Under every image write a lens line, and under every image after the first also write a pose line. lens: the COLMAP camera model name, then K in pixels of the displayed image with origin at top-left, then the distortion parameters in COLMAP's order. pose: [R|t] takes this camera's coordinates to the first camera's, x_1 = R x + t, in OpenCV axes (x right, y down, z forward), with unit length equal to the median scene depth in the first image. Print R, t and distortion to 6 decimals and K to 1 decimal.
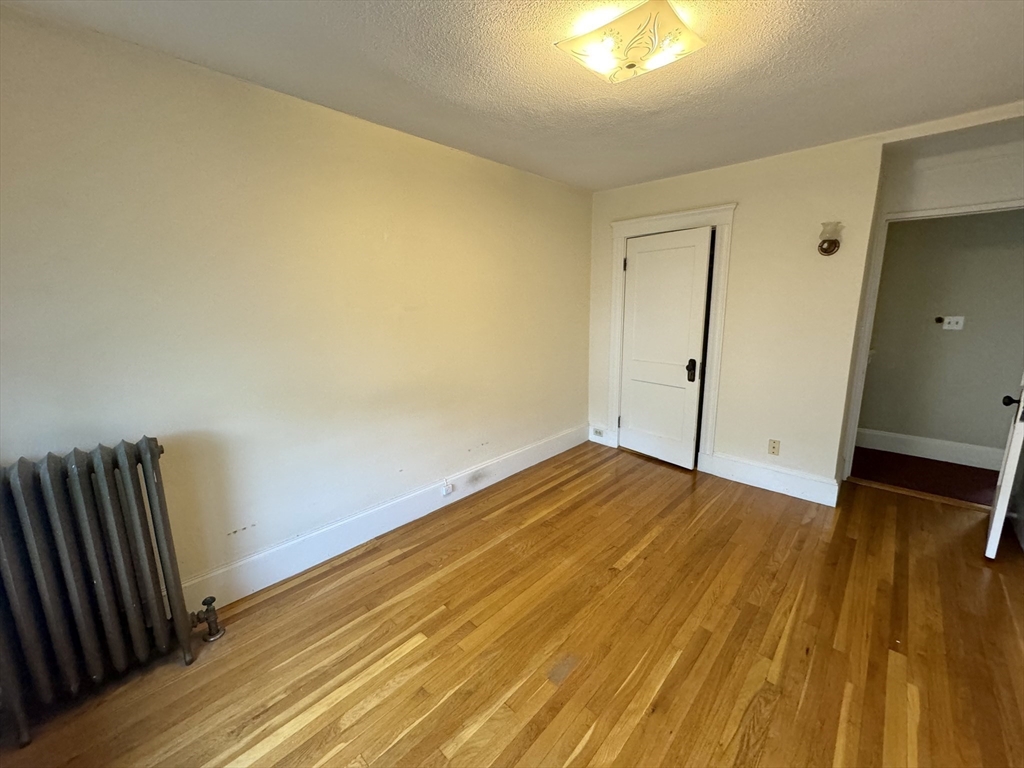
lens RADIAL K [[406.5, 0, 512.0], [0, 406.5, 384.0], [0, 0, 1]] dist [-0.002292, -0.000220]
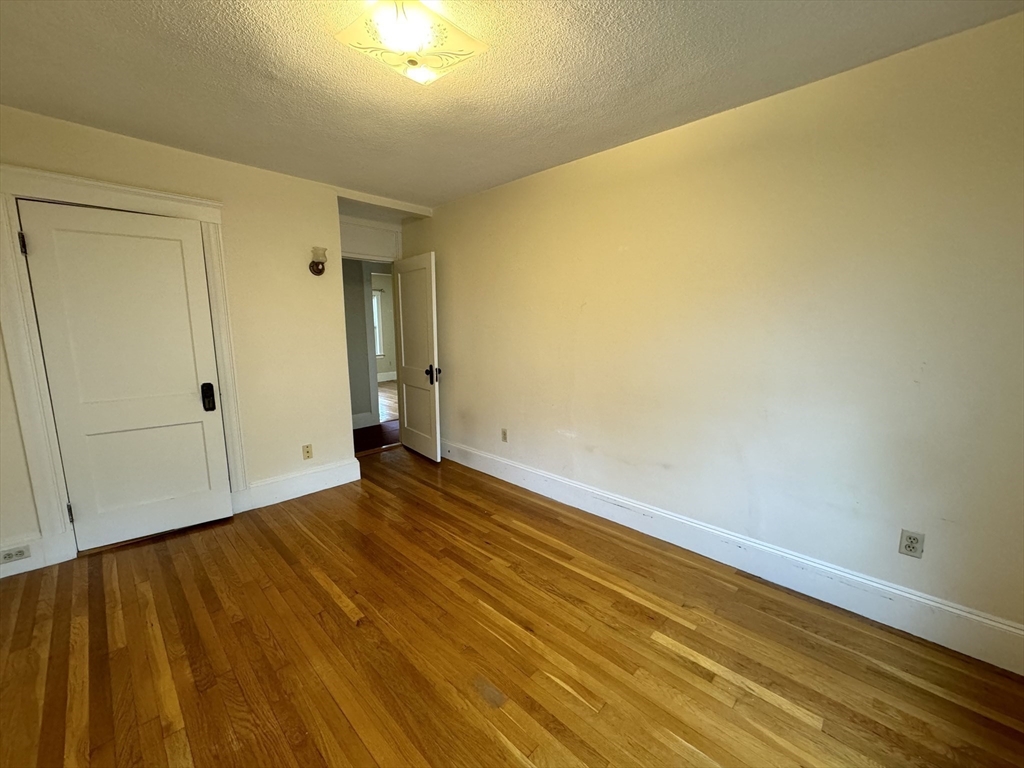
lens RADIAL K [[406.5, 0, 512.0], [0, 406.5, 384.0], [0, 0, 1]] dist [-0.002292, -0.000220]
pose [[0.004157, -0.138375, 0.990371, -0.501842], [0.199731, 0.970539, 0.134766, -0.068760], [-0.979842, 0.197248, 0.031672, 0.561578]]
